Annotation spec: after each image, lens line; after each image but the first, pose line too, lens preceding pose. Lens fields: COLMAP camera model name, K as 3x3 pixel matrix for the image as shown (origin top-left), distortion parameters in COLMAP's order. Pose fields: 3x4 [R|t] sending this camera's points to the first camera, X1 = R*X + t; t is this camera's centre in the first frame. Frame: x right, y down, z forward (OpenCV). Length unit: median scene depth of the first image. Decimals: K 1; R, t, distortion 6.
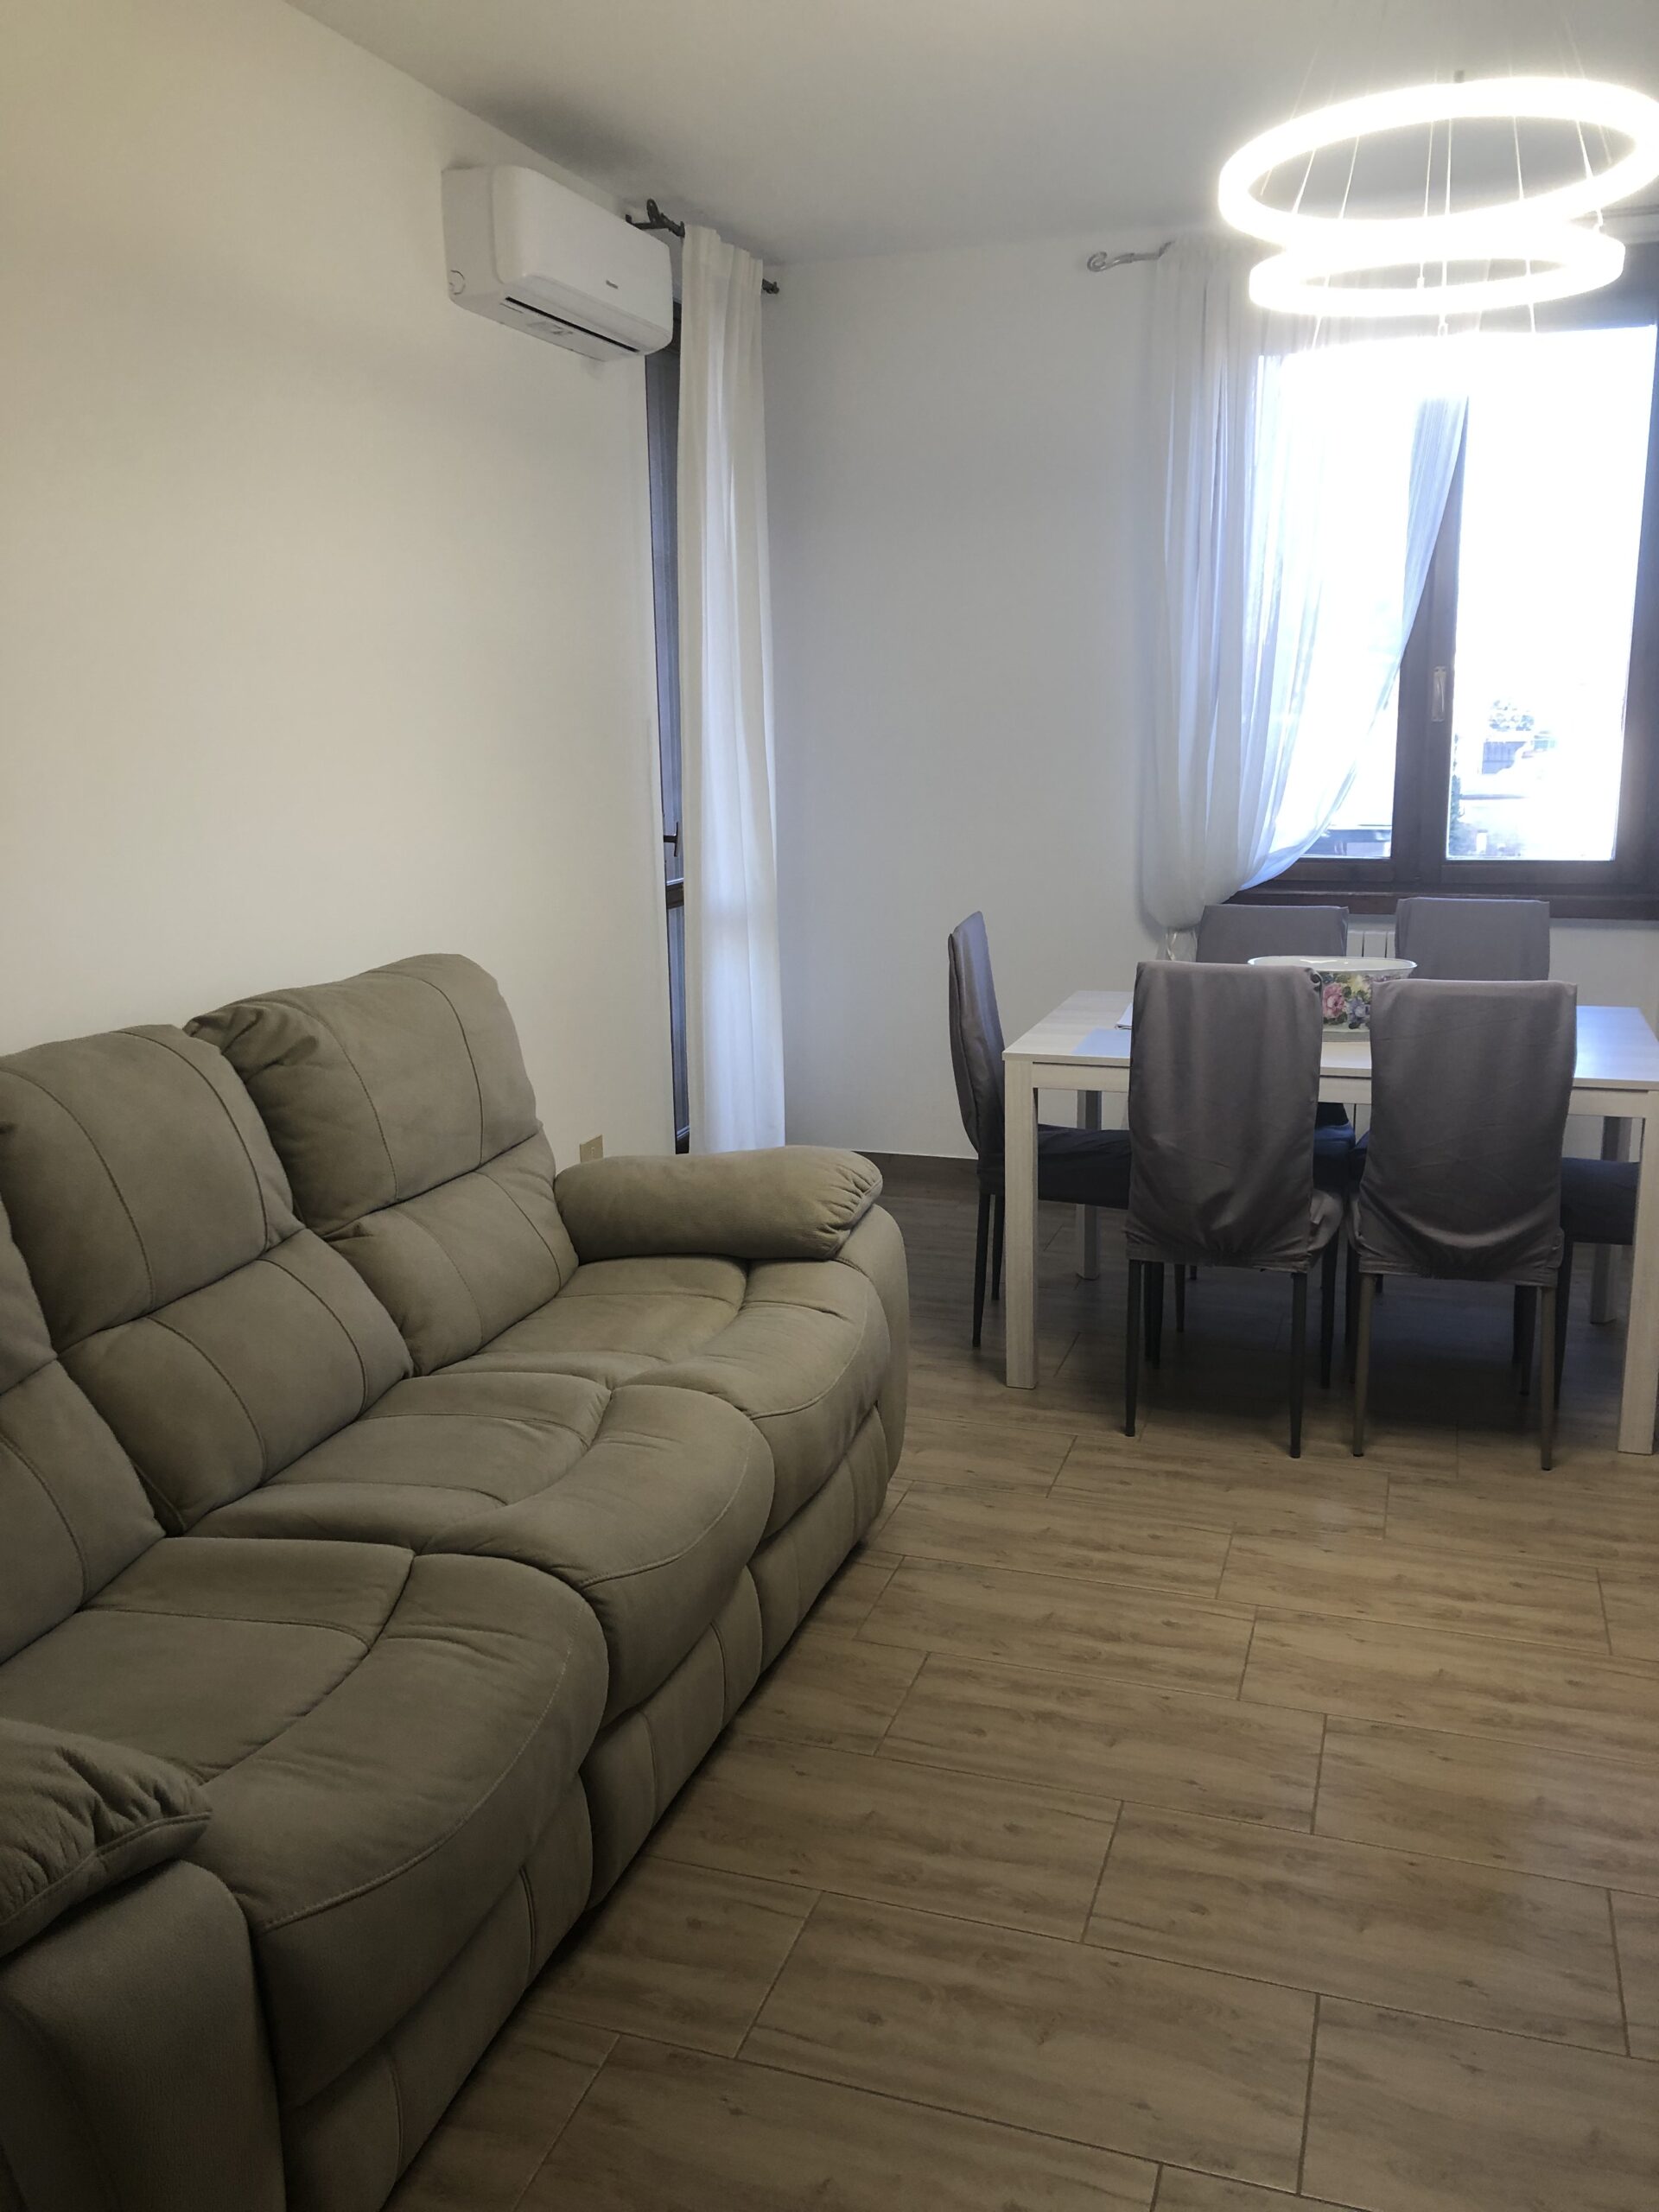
lens RADIAL K [[1796.9, 0, 839.3], [0, 1796.9, 1087.9], [0, 0, 1]] dist [0.030267, -0.017844]
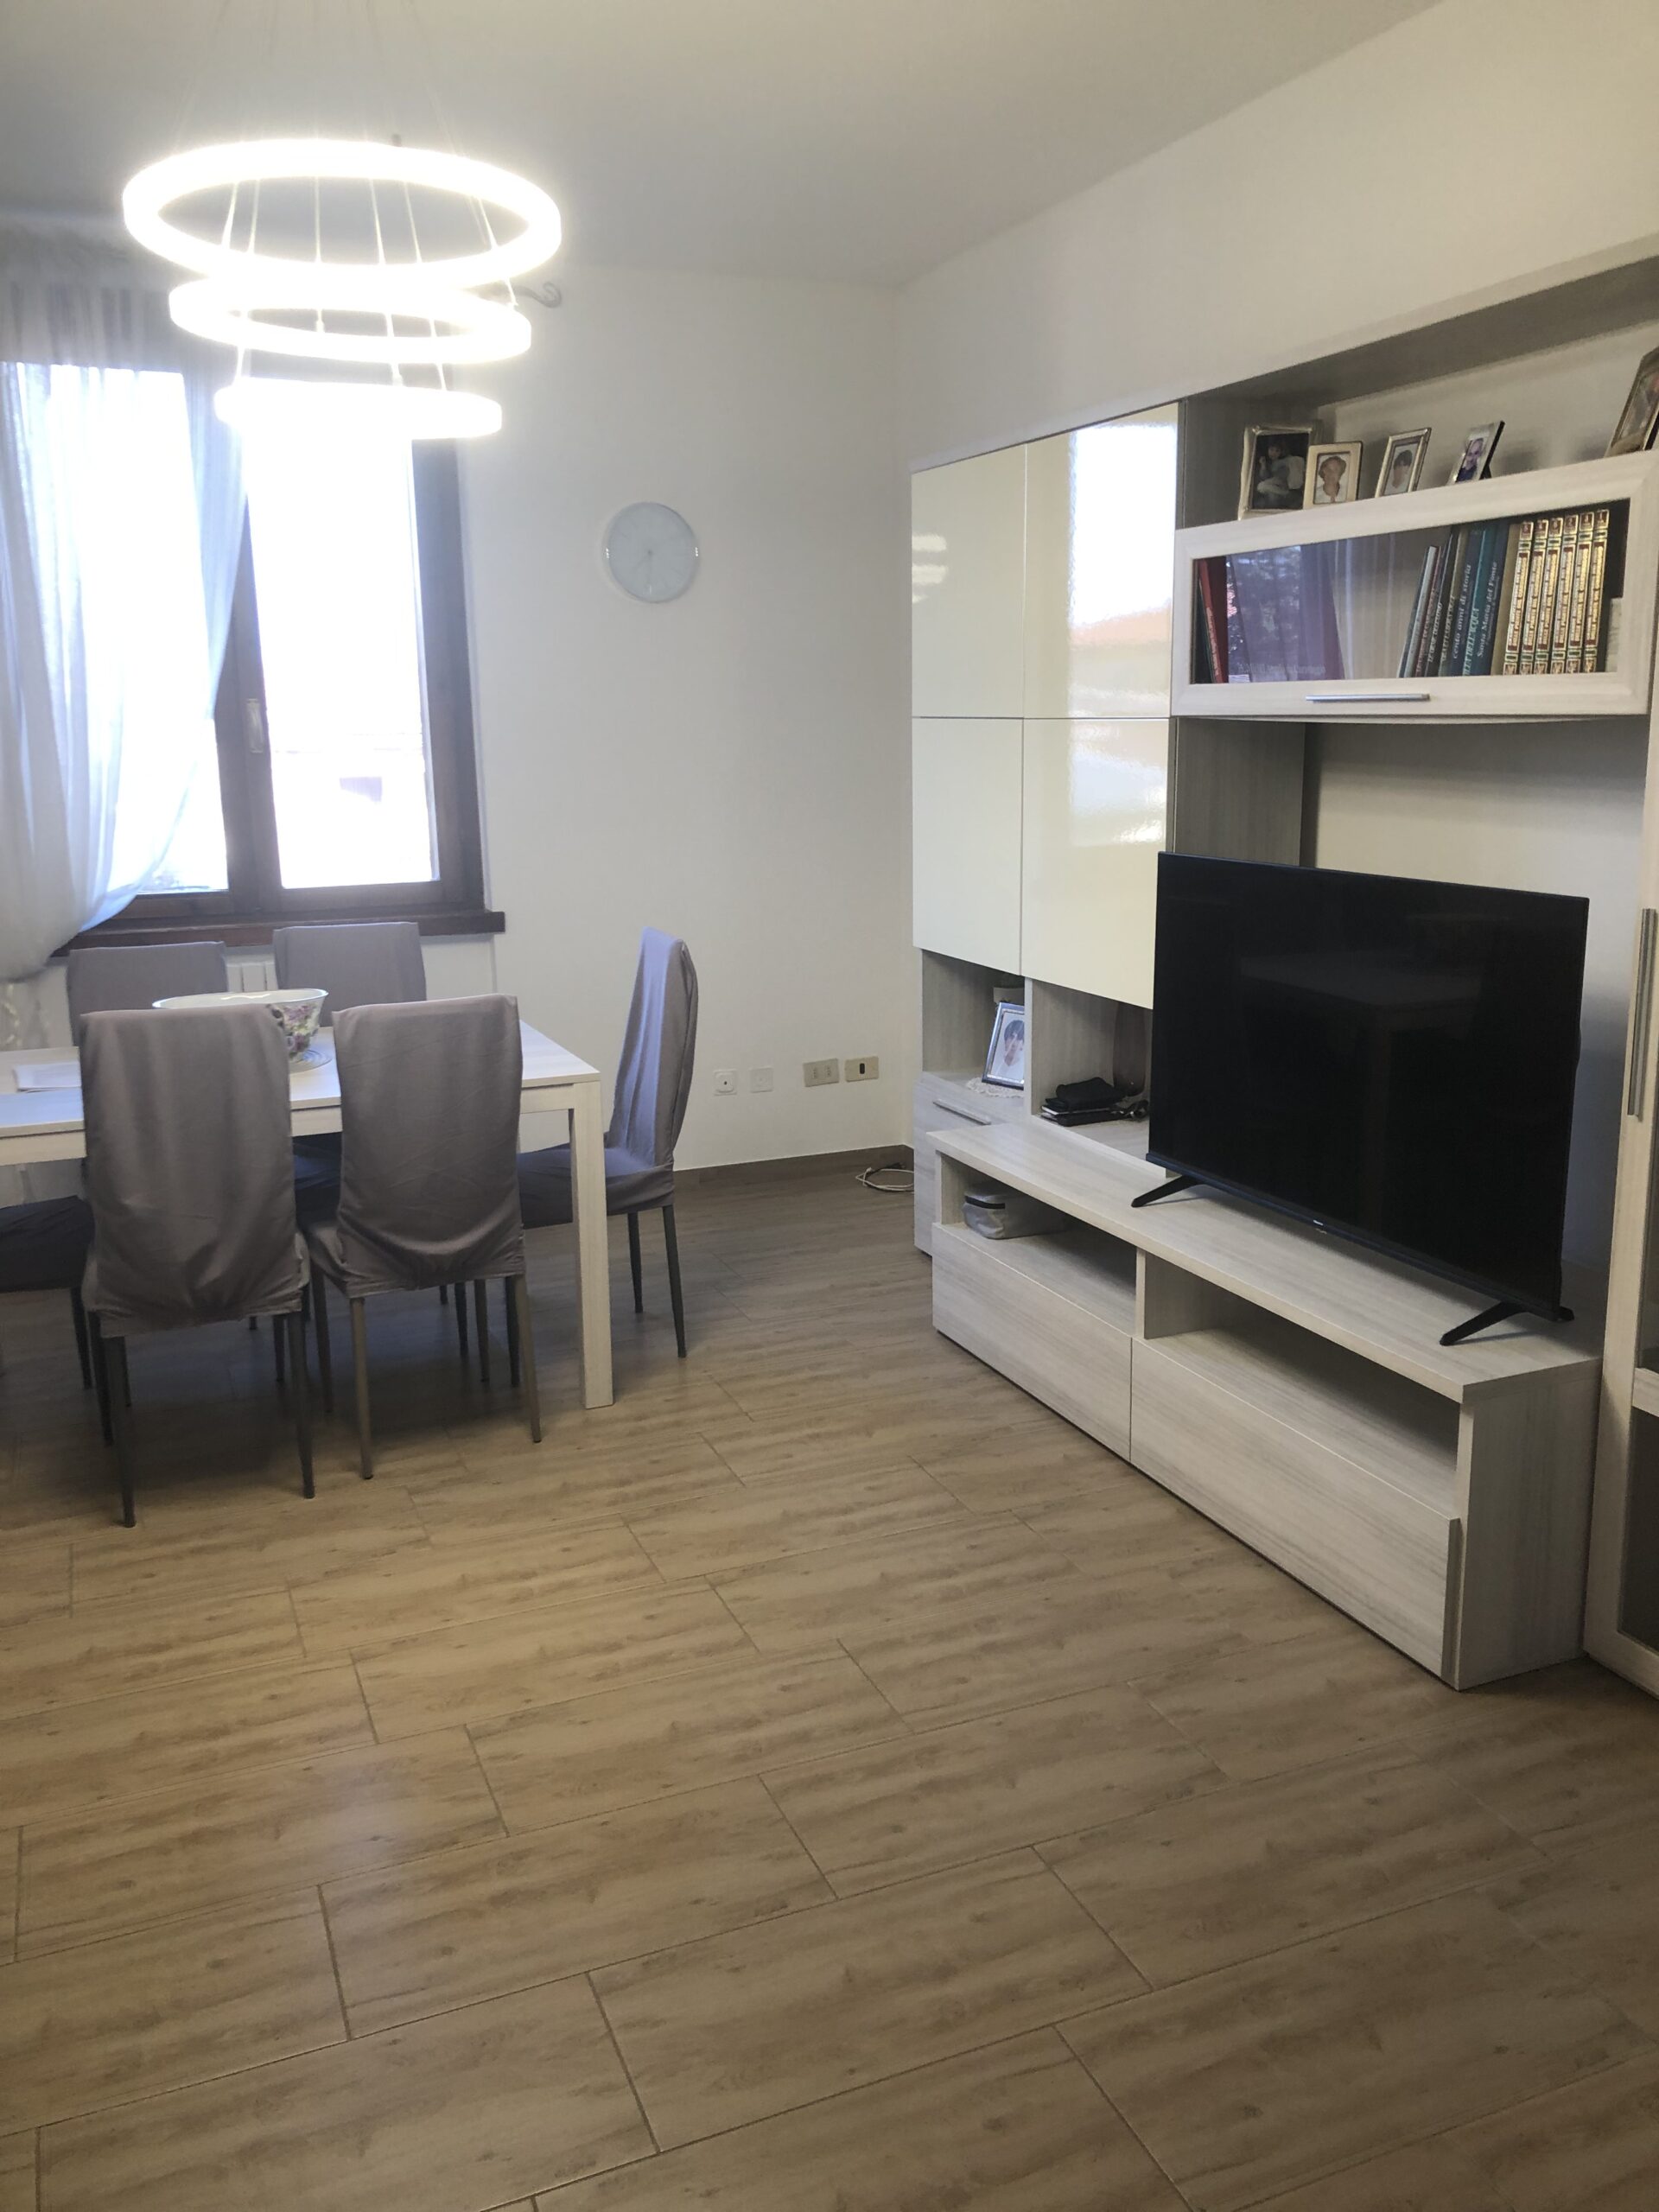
lens RADIAL K [[1796.9, 0, 826.9], [0, 1796.9, 1090.5], [0, 0, 1]] dist [0.030267, -0.017844]
pose [[0.759675, -0.134097, 0.636327, -0.158755], [0.142289, 0.989074, 0.038562, -0.016235], [-0.634545, 0.061247, 0.770455, 0.055243]]
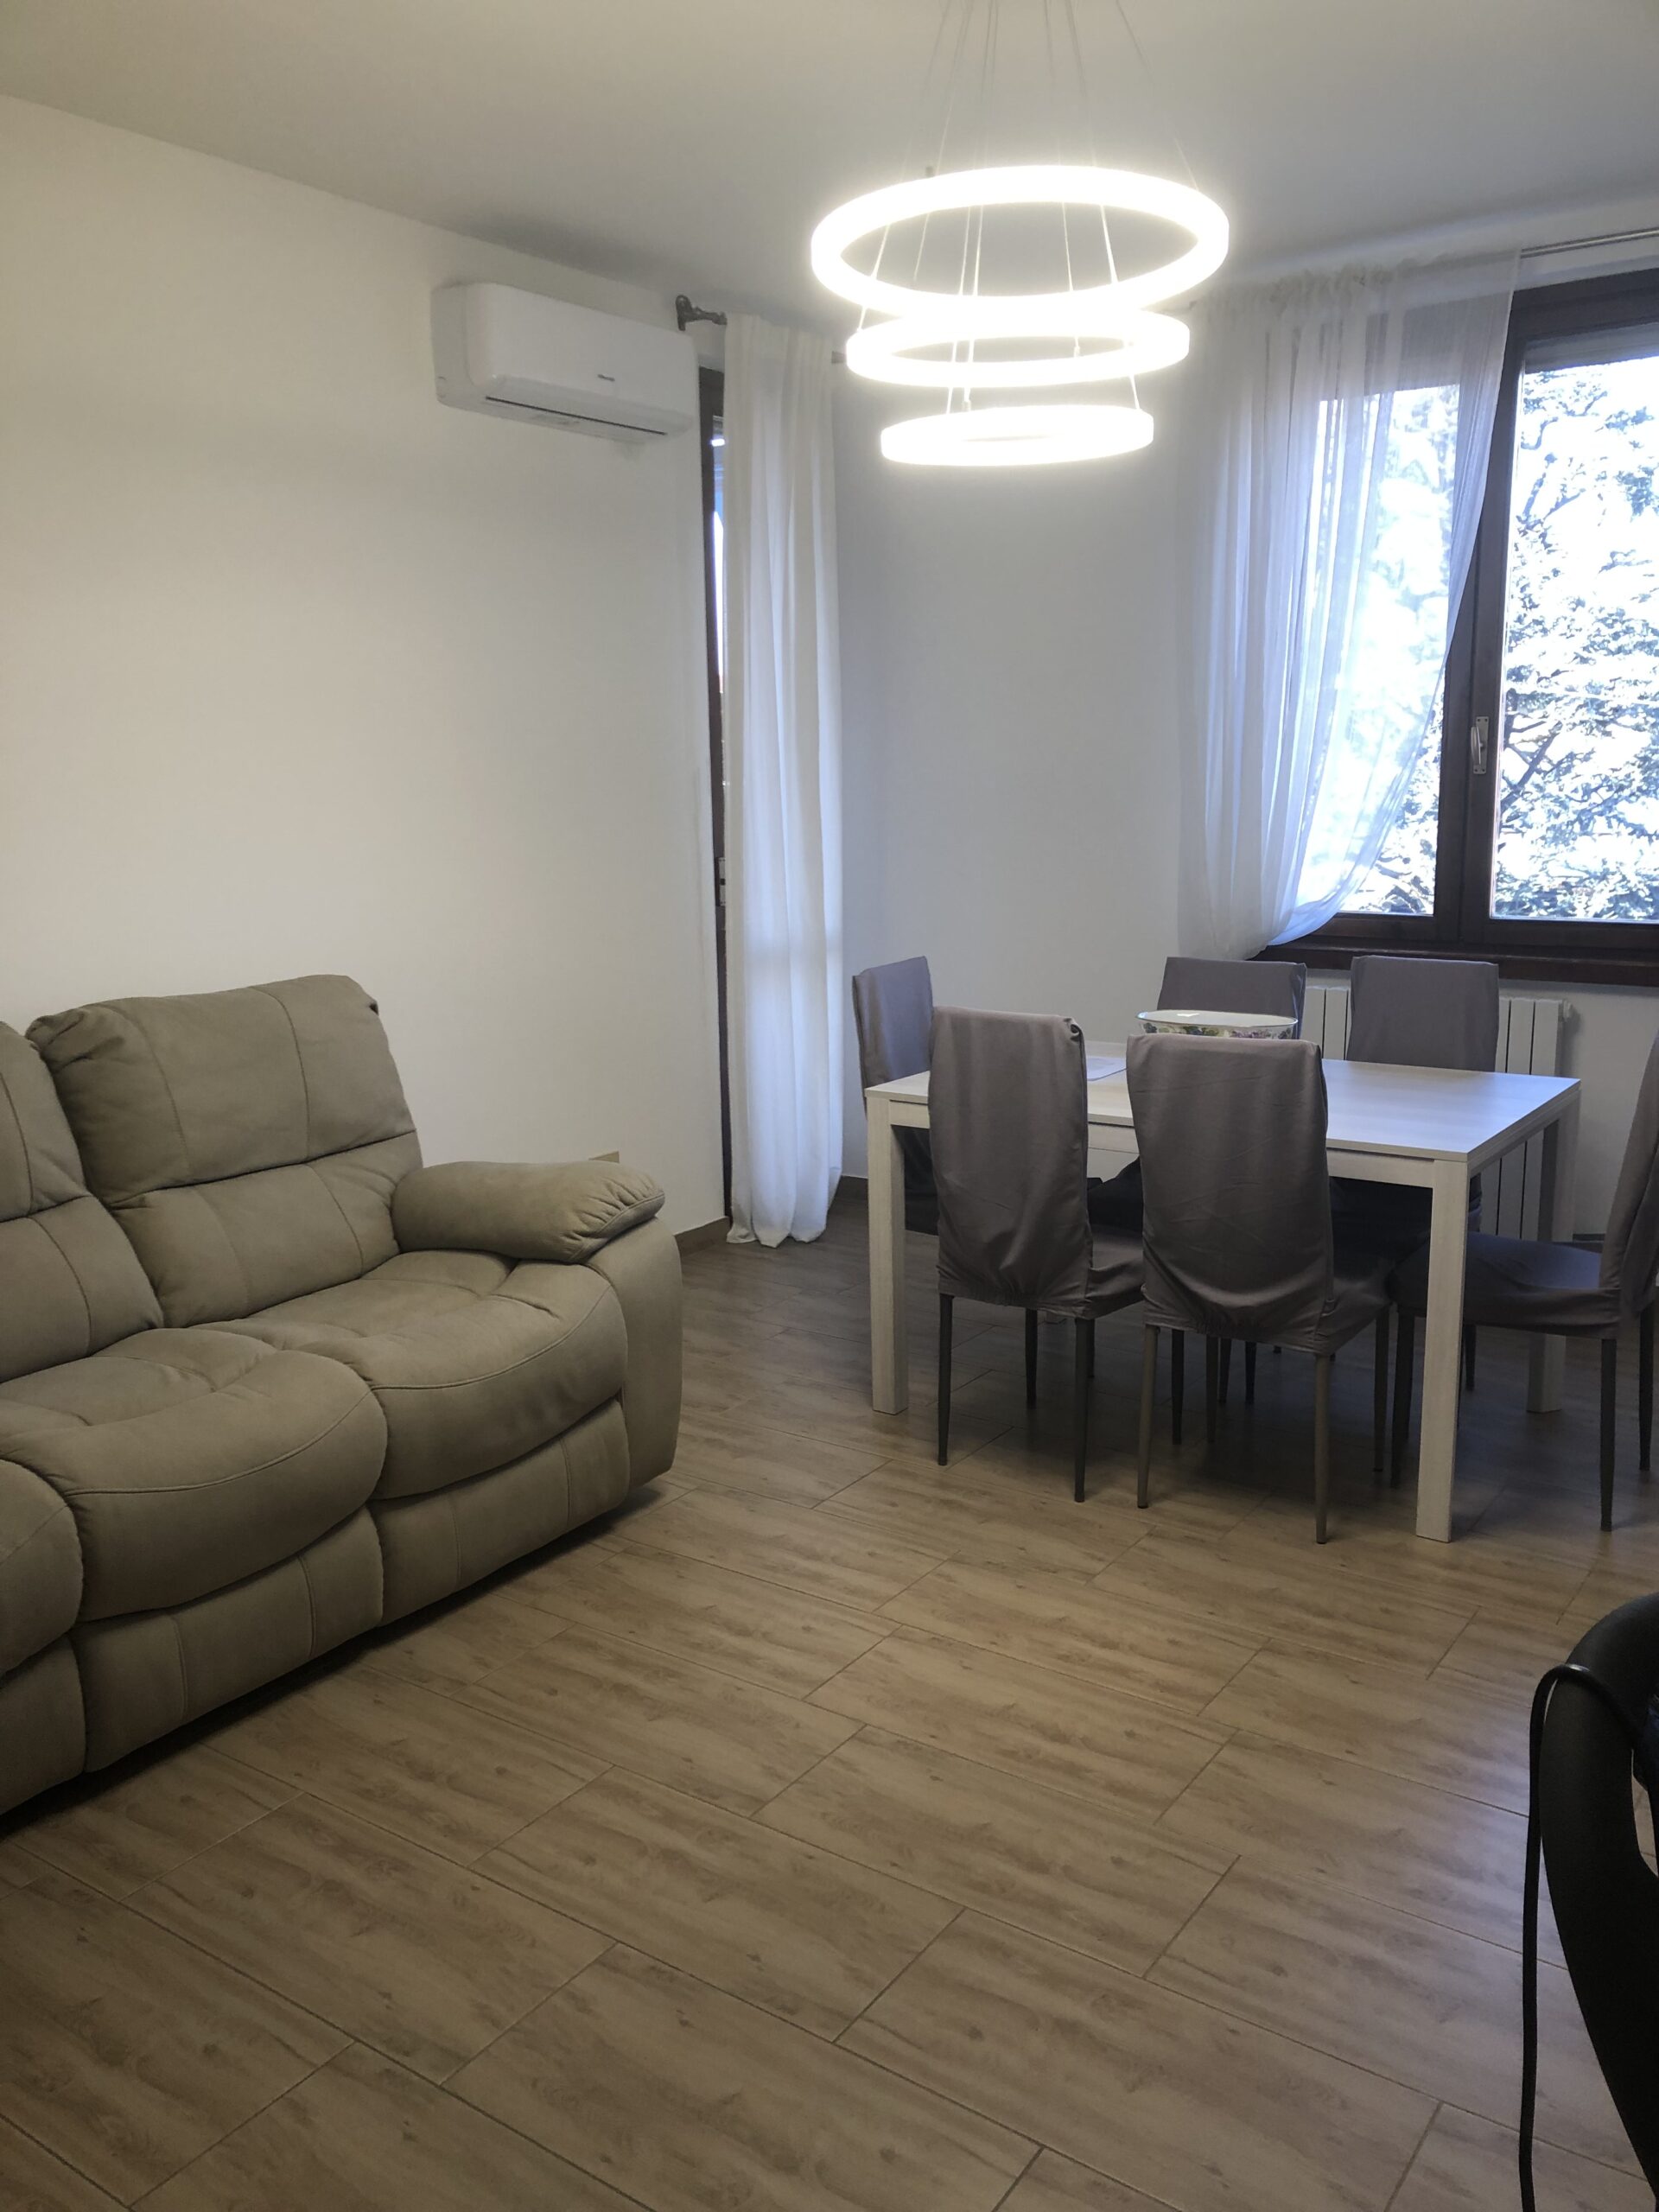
lens RADIAL K [[1796.9, 0, 820.3], [0, 1796.9, 1108.6], [0, 0, 1]] dist [0.030267, -0.017844]
pose [[0.958579, 0.054237, -0.279616, 0.463583], [-0.057864, 0.998313, -0.004726, -0.002351], [0.278888, 0.020710, 0.960100, -0.015601]]
